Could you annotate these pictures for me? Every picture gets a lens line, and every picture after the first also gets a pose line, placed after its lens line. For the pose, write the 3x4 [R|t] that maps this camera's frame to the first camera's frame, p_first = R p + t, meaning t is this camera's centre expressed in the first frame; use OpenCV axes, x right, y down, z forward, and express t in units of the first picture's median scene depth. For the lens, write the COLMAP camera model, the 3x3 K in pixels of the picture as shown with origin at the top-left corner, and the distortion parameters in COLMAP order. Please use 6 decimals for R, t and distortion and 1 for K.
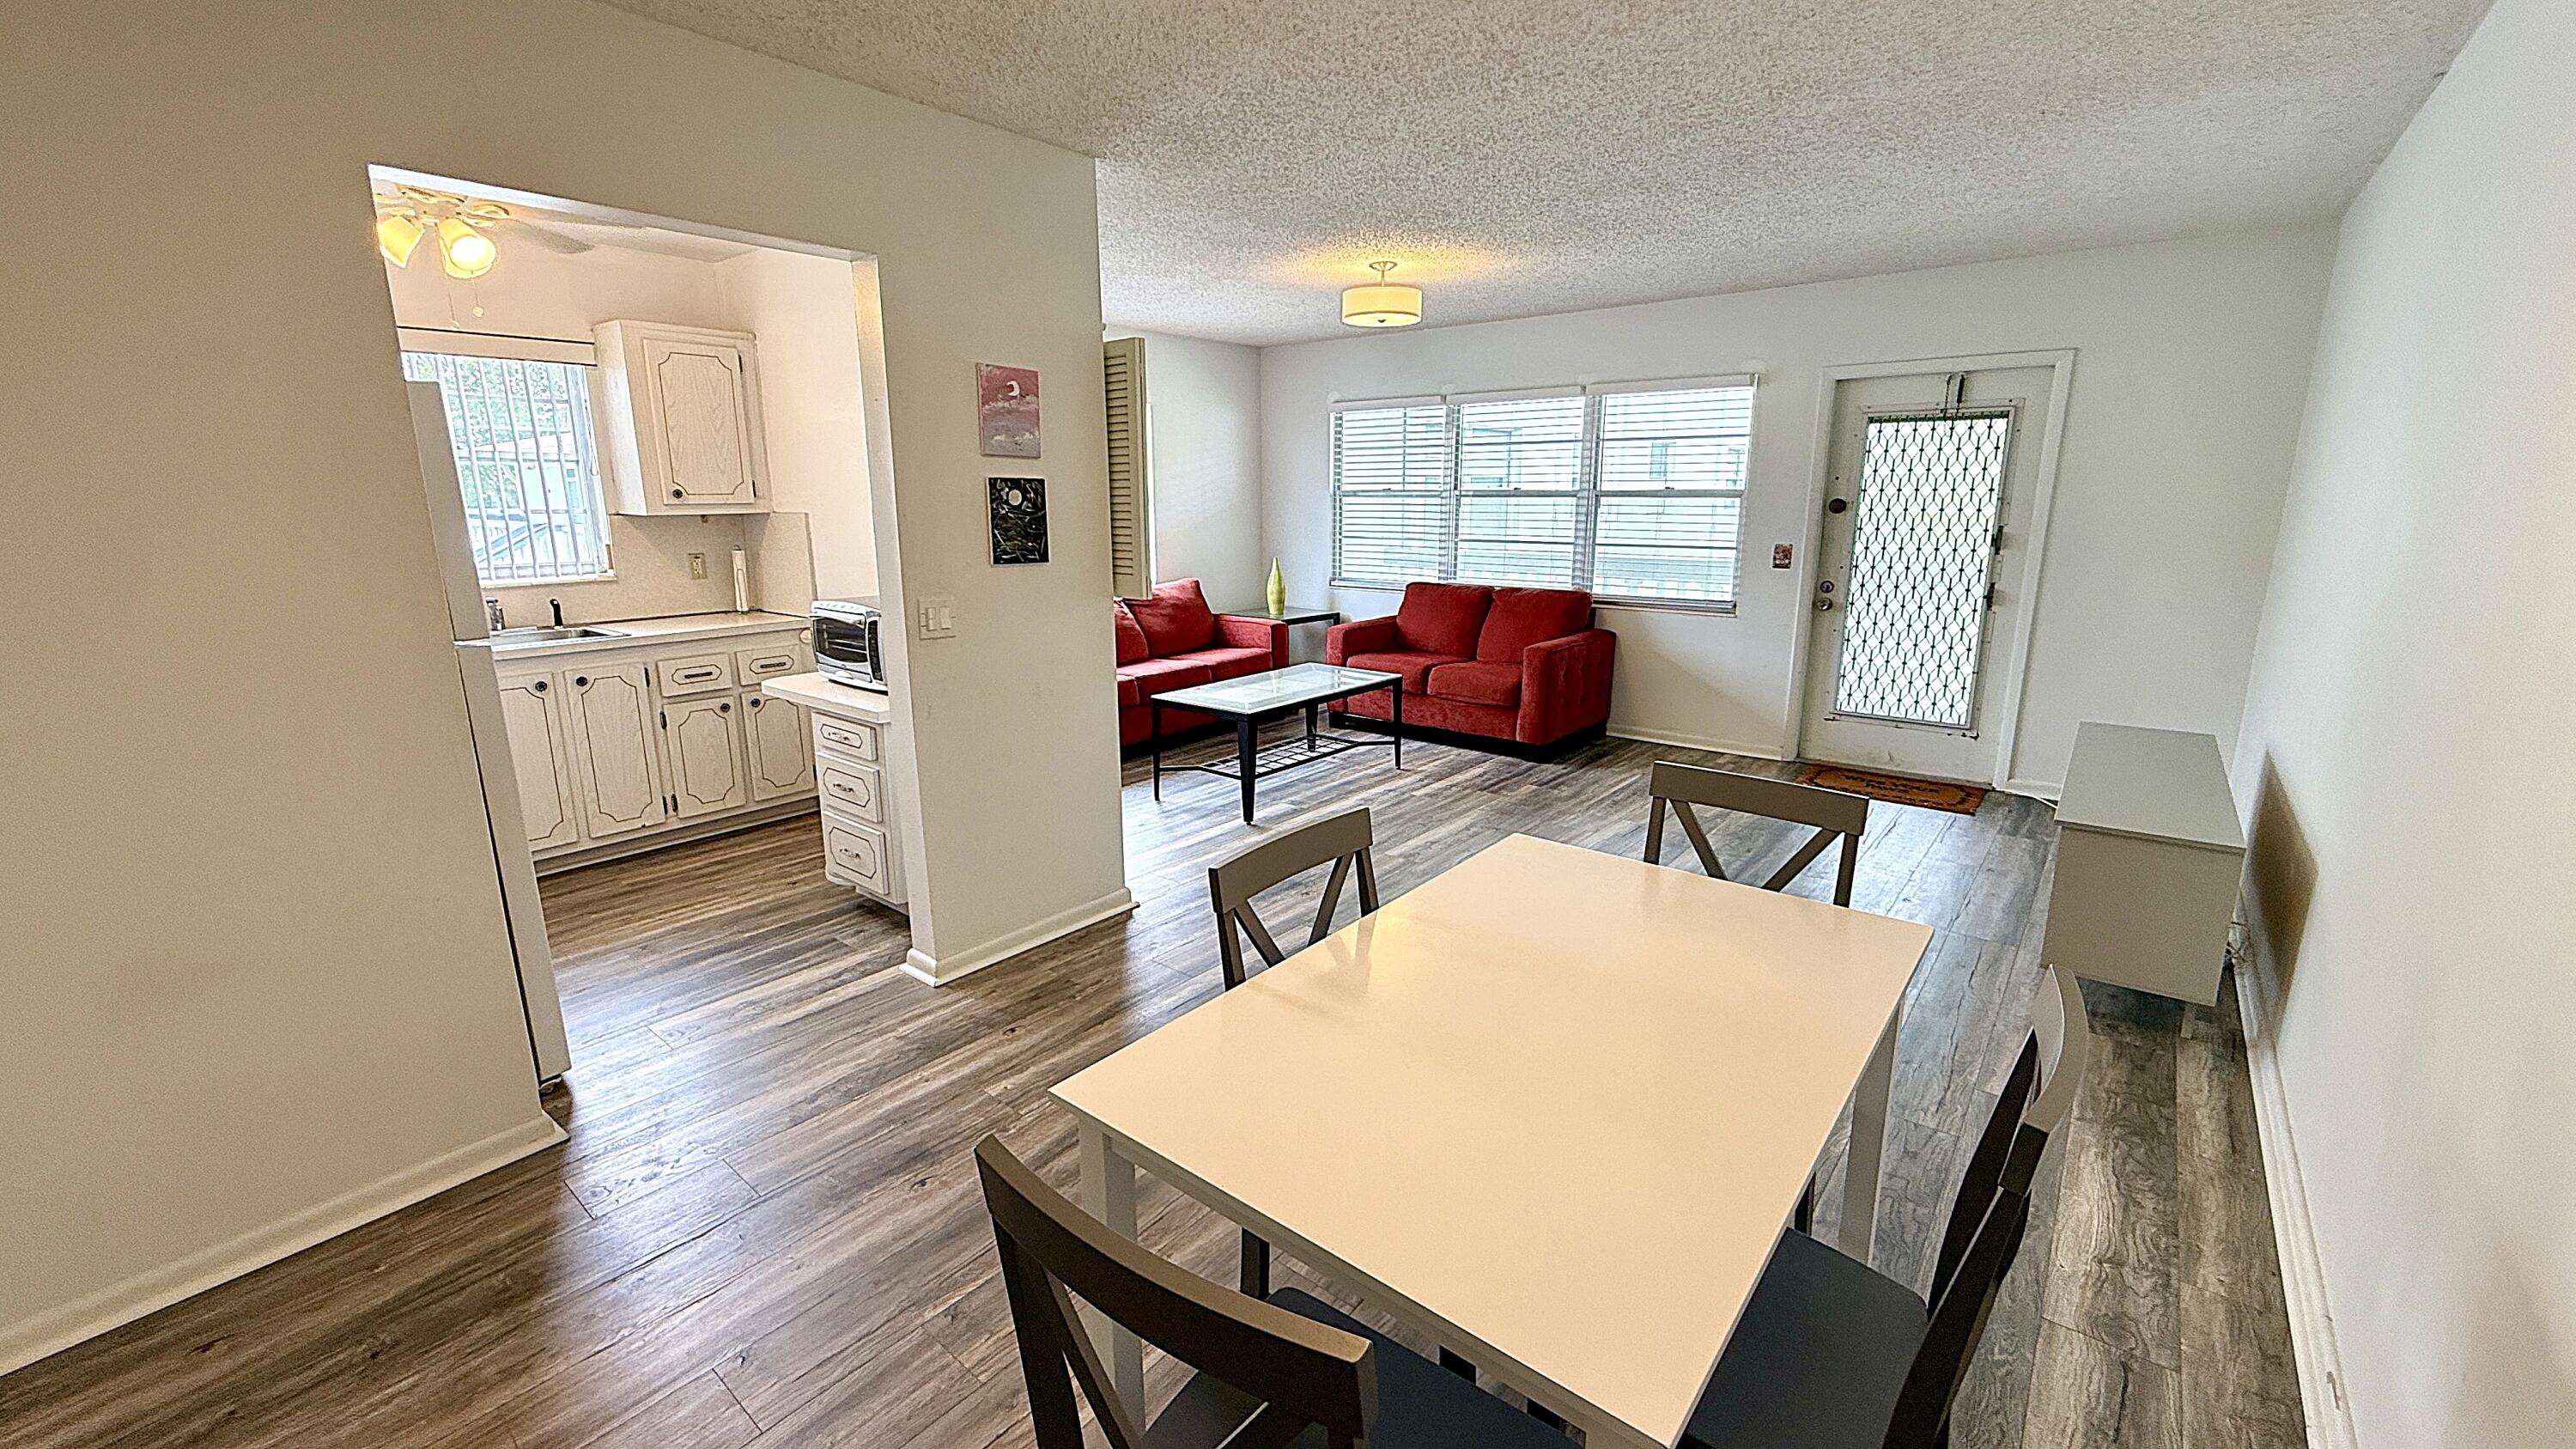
lens RADIAL K [[1022.9, 0, 1280.7], [0, 1022.9, 722.4], [0, 0, 1]] dist [-0.000220, -0.000167]
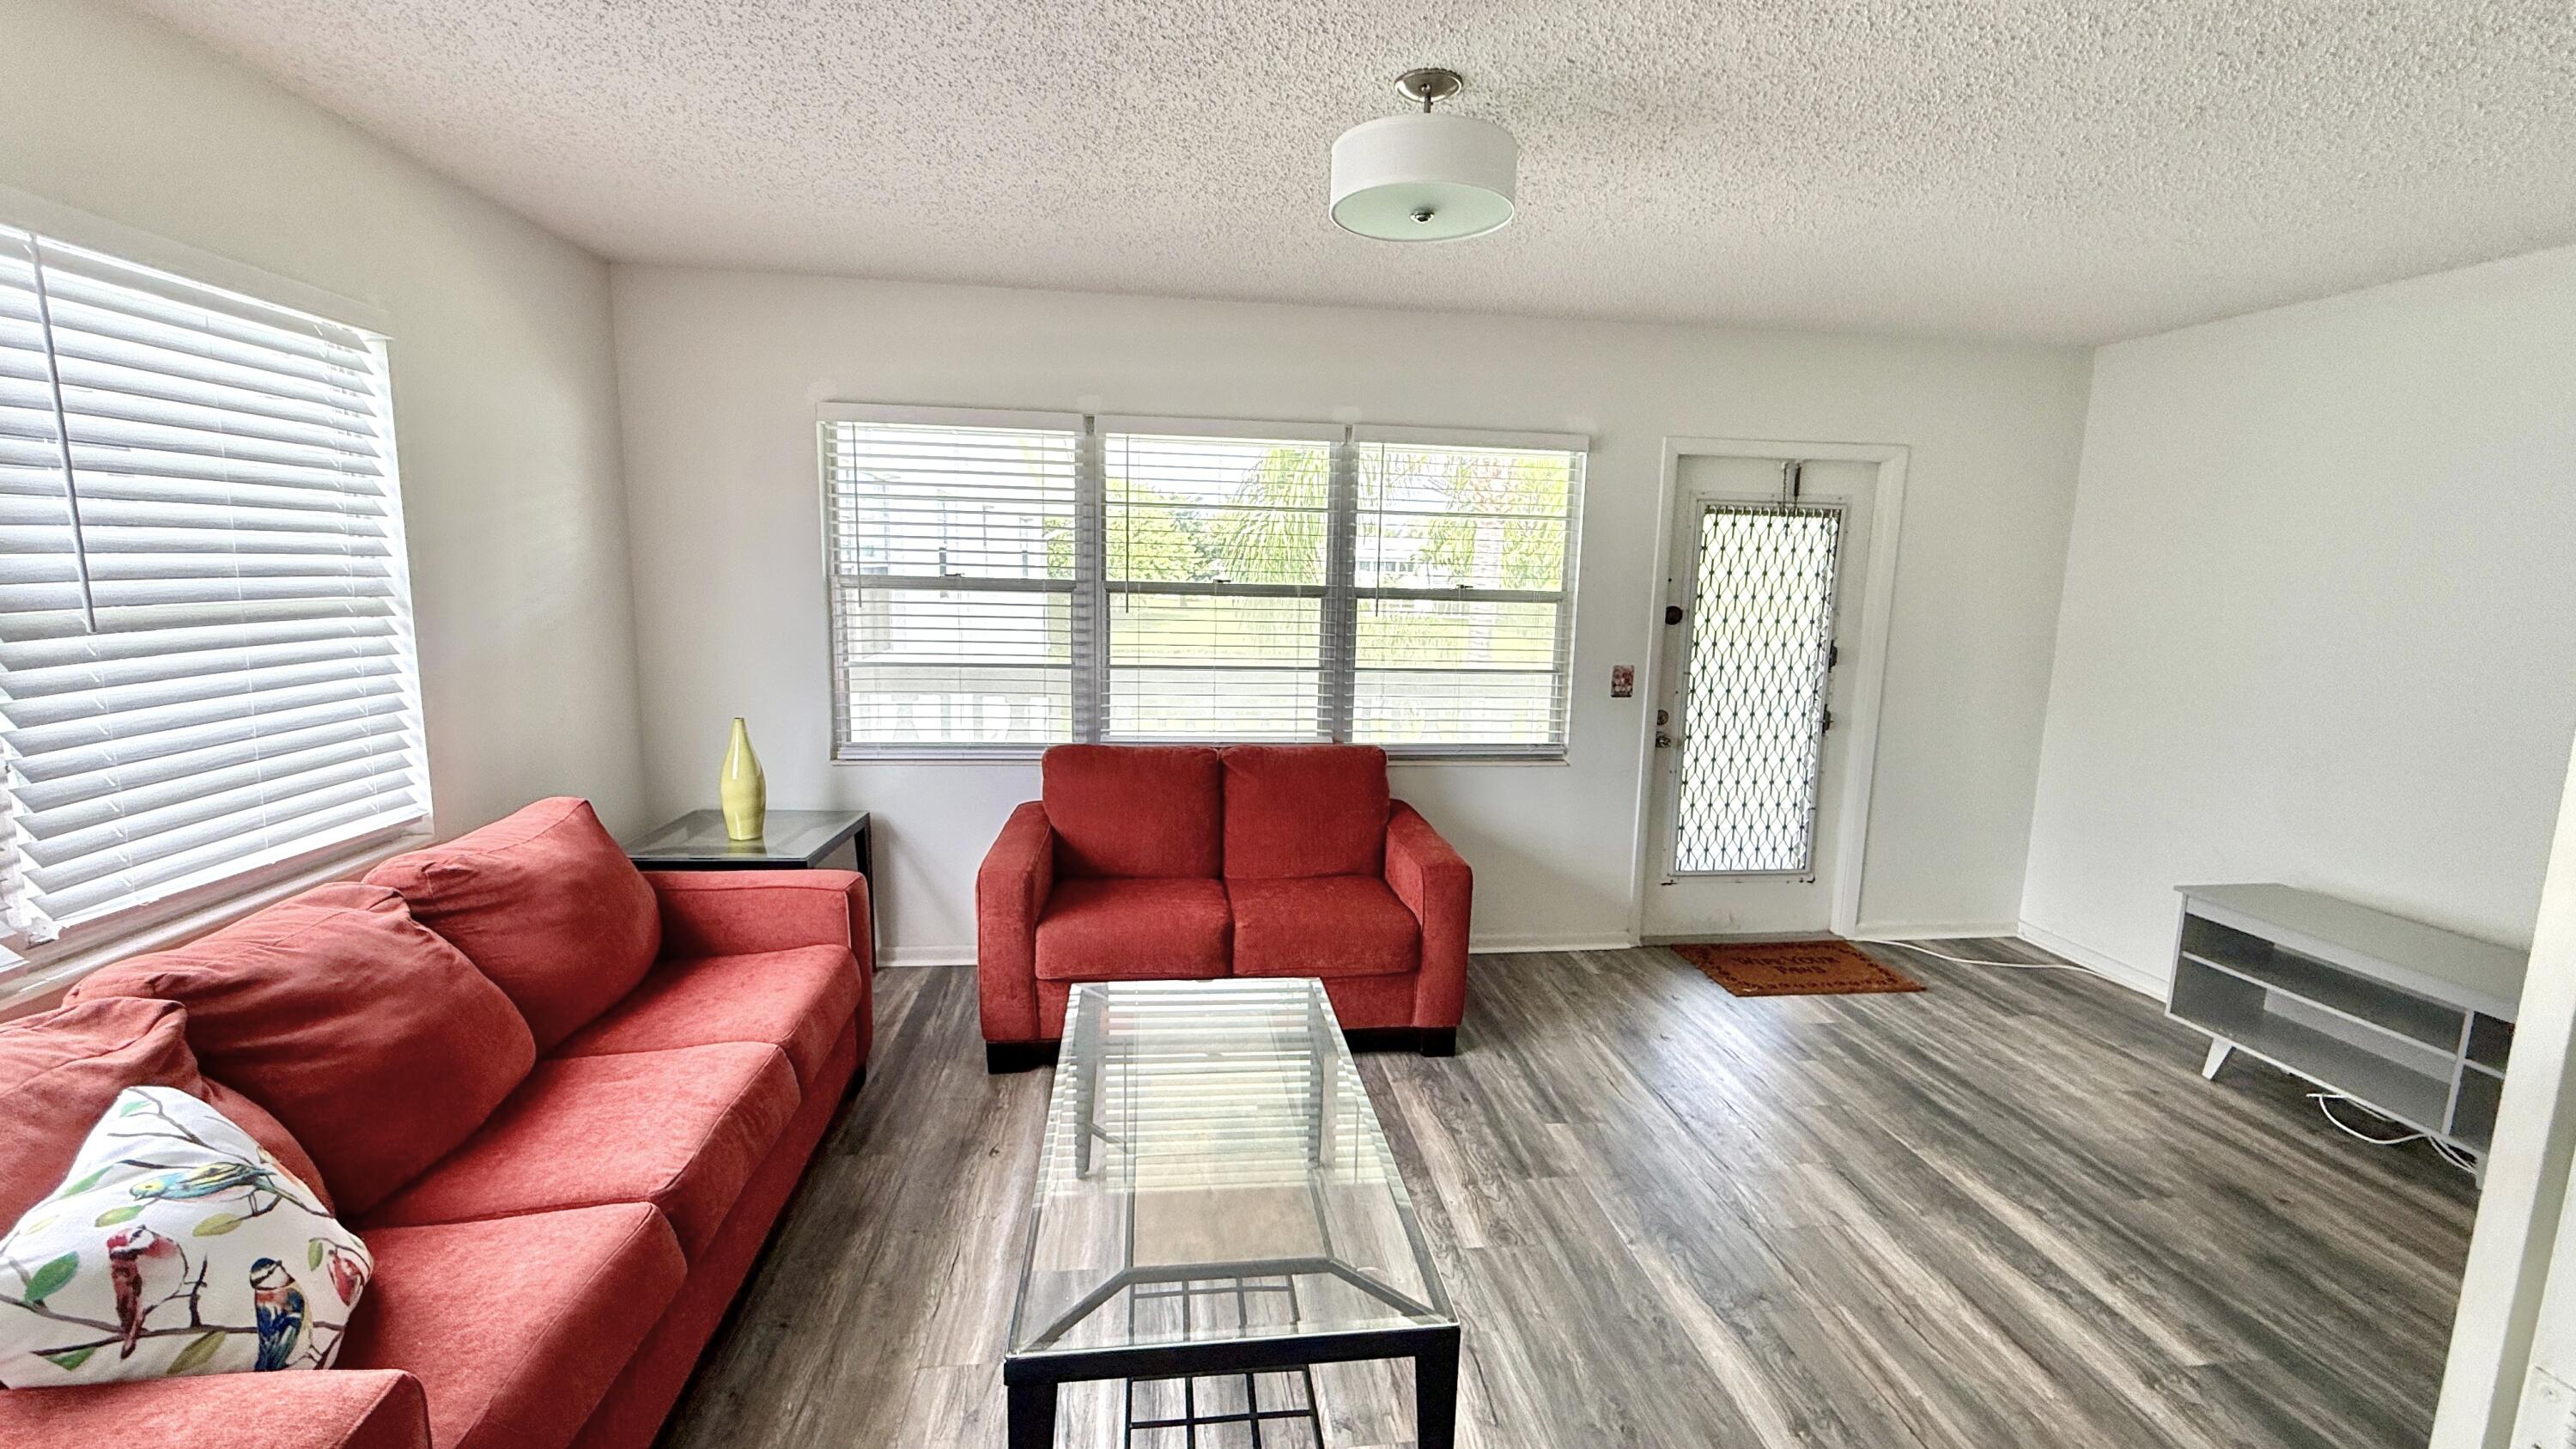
lens RADIAL K [[1046.5, 0, 1288.0], [0, 1046.5, 724.5], [0, 0, 1]] dist [-0.001080, 0.000278]
pose [[0.682758, -0.092174, 0.724807, -0.271916], [0.133562, 0.991040, 0.000218, -0.191911], [-0.718333, 0.096657, 0.688952, 0.762690]]
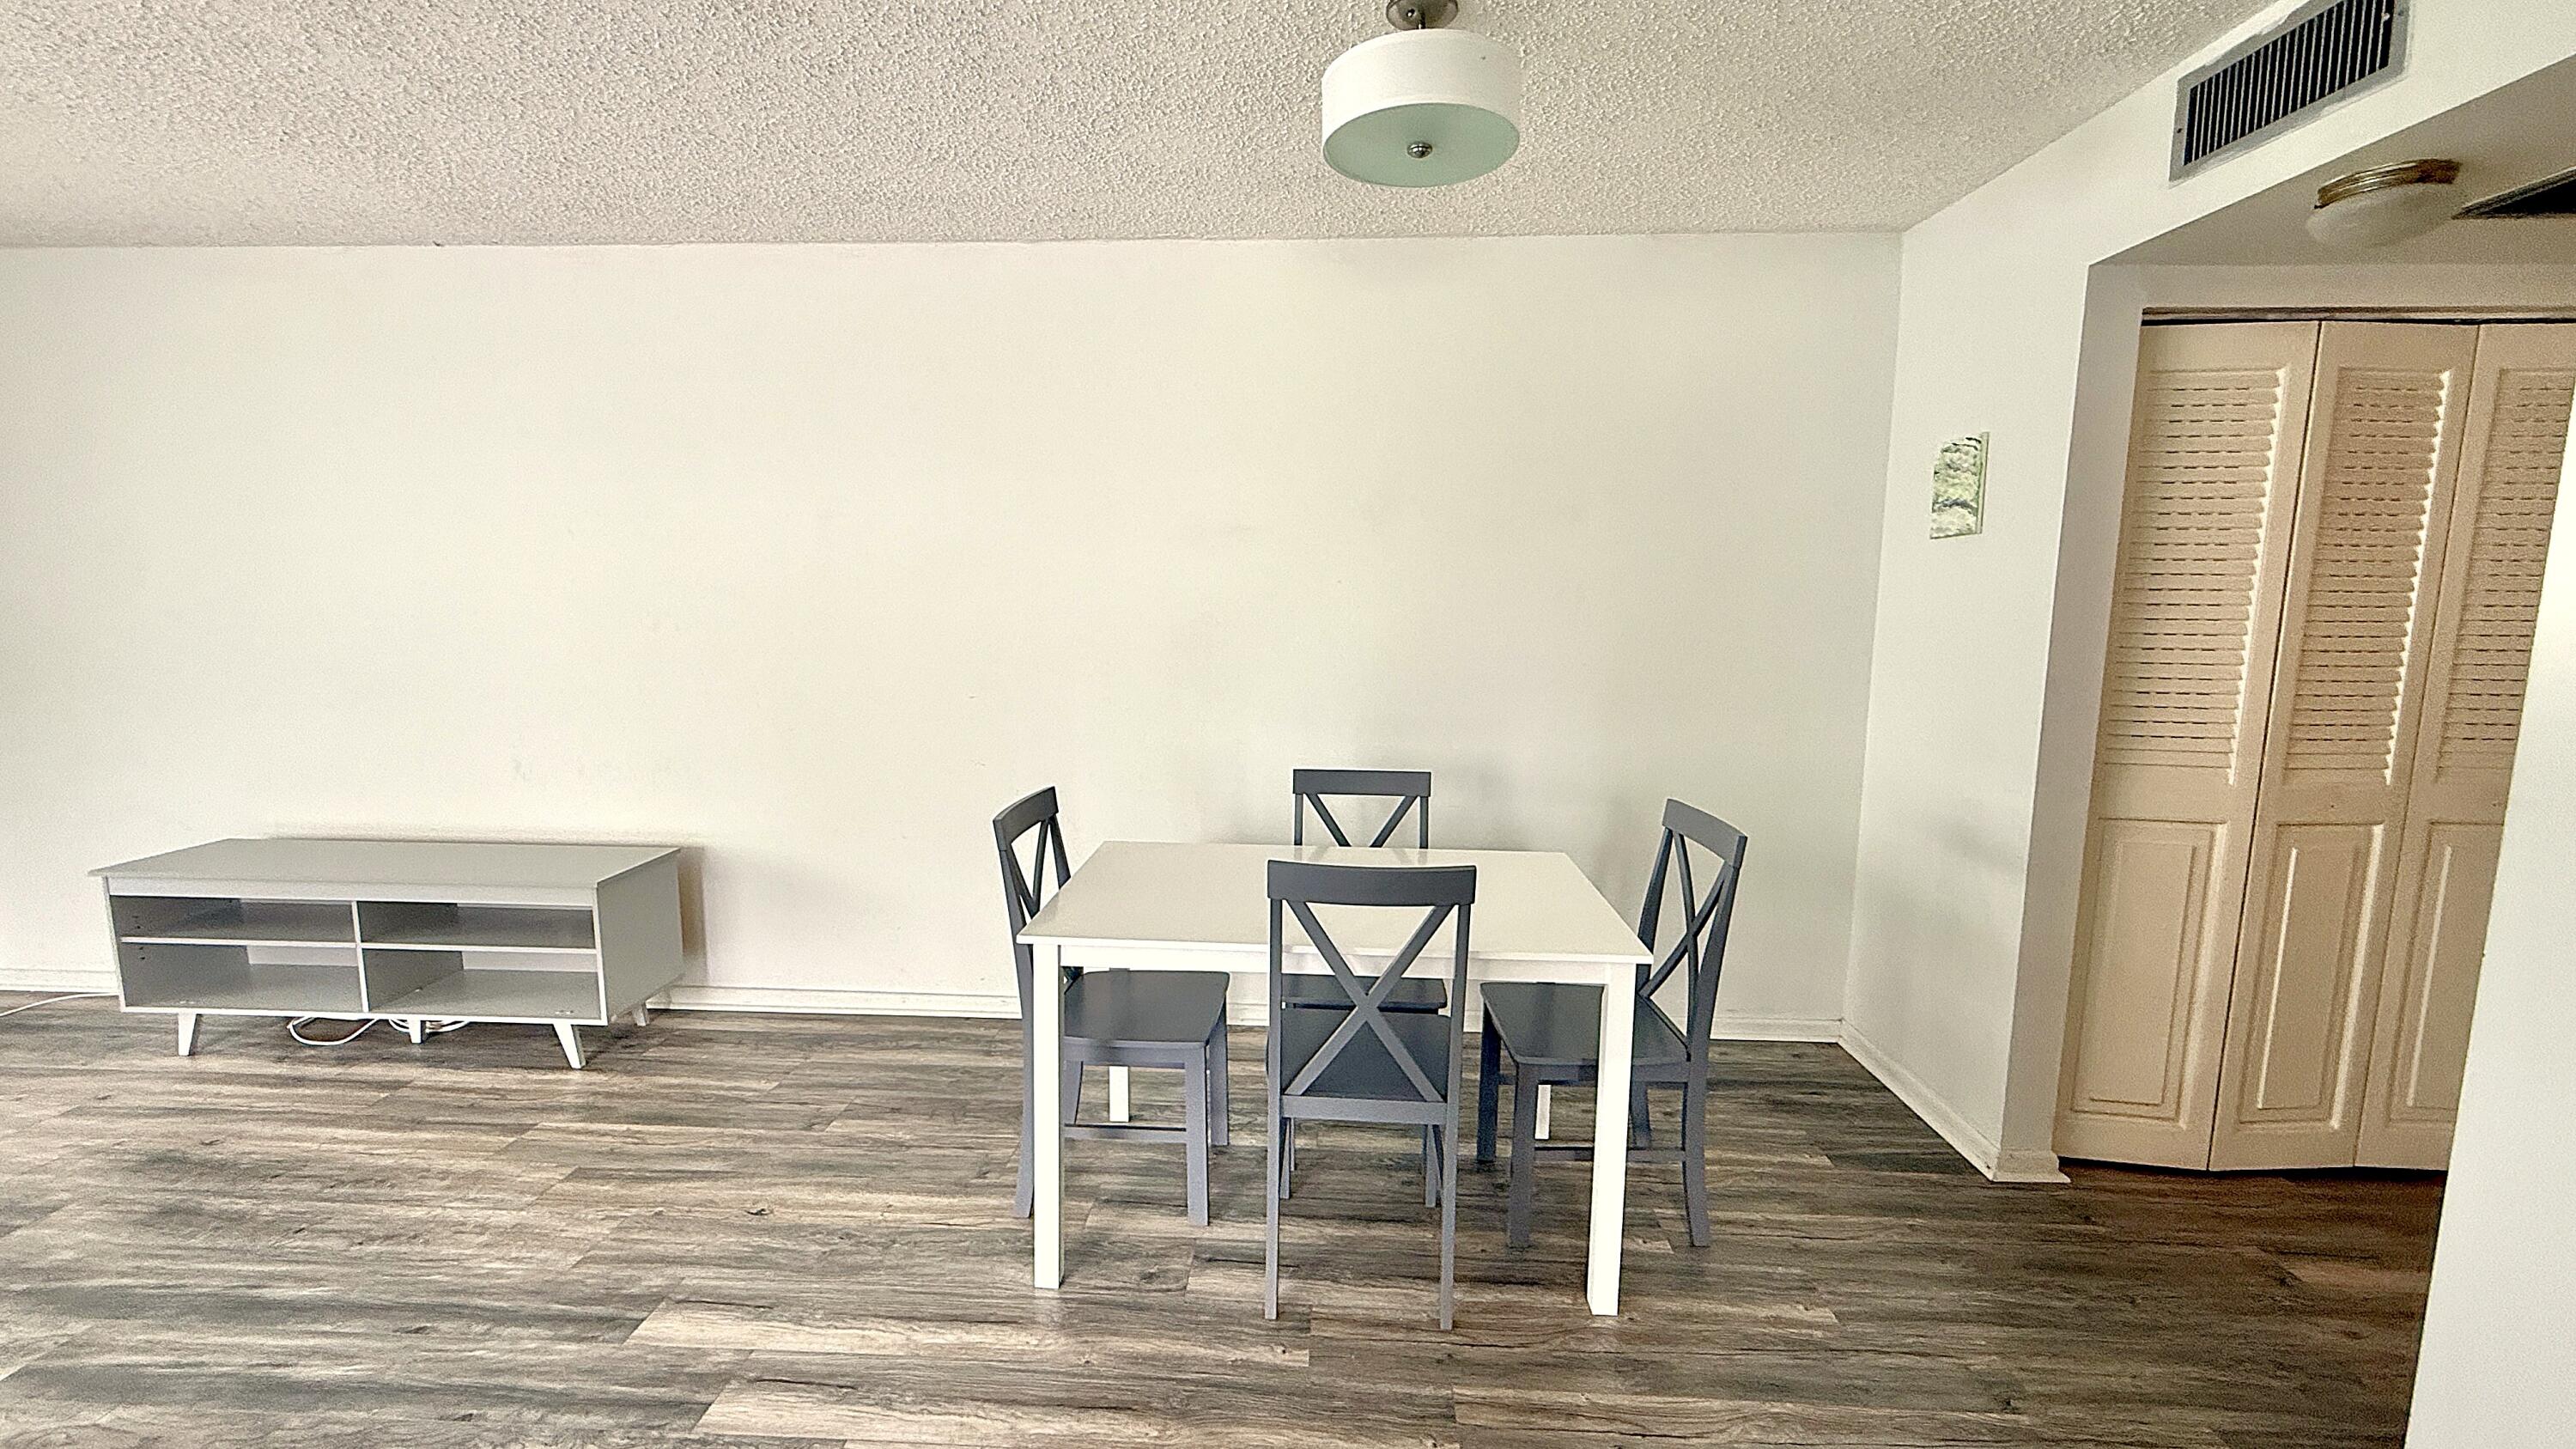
lens RADIAL K [[1022.9, 0, 1280.7], [0, 1022.9, 722.4], [0, 0, 1]] dist [-0.000220, -0.000167]
pose [[-0.598353, -0.099637, 0.795014, -0.280637], [0.171729, 0.953232, 0.248715, -0.121888], [-0.782613, 0.285346, -0.553258, 0.584987]]
